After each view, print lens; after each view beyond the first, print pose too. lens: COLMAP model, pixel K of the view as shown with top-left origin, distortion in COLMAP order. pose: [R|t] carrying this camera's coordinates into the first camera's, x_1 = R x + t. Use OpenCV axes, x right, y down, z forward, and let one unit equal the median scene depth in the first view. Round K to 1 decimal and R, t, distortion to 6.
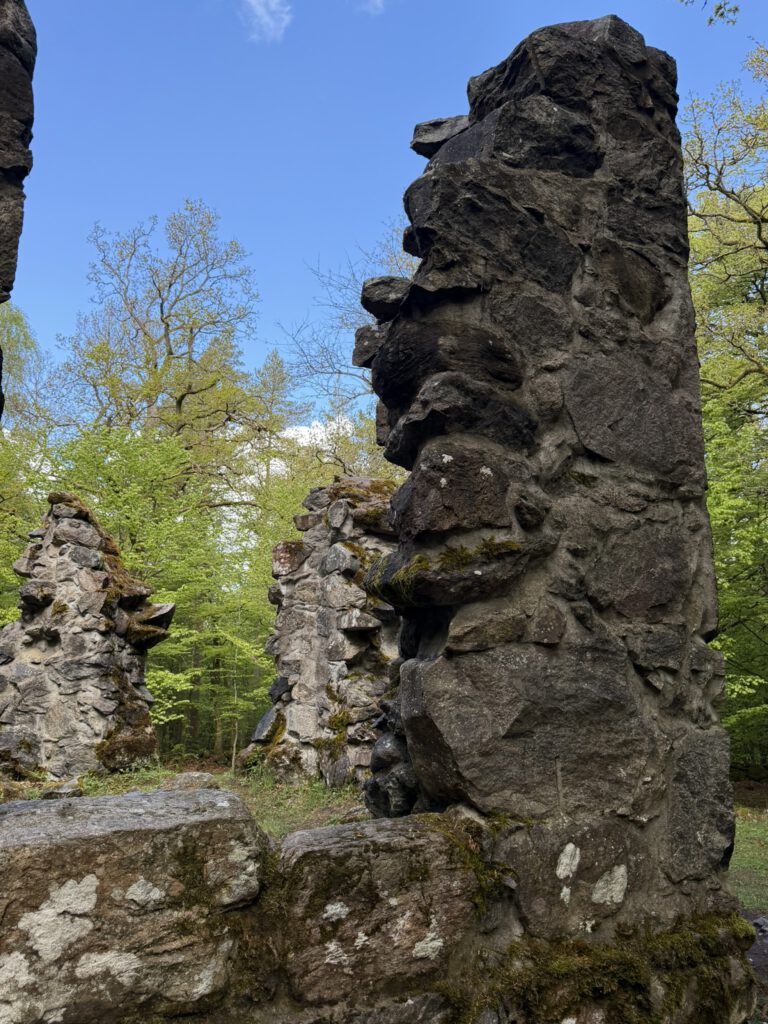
lens RADIAL K [[932.6, 0, 377.2], [0, 932.6, 512.1], [0, 0, 1]] dist [0.121468, -0.000087]
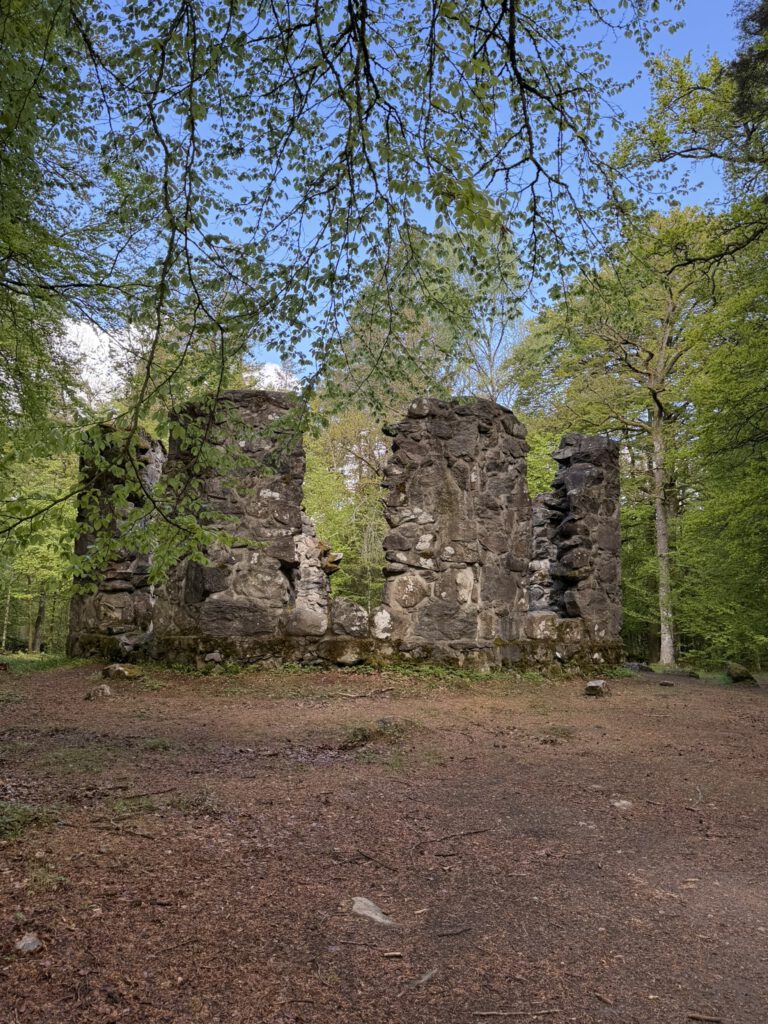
lens RADIAL K [[932.6, 0, 386.5], [0, 932.6, 512.4], [0, 0, 1]] dist [0.121468, -0.000087]
pose [[0.984412, 0.034028, 0.172553, -0.506867], [-0.049755, 0.994908, 0.087653, -0.184347], [-0.168692, -0.094872, 0.981093, -1.053074]]
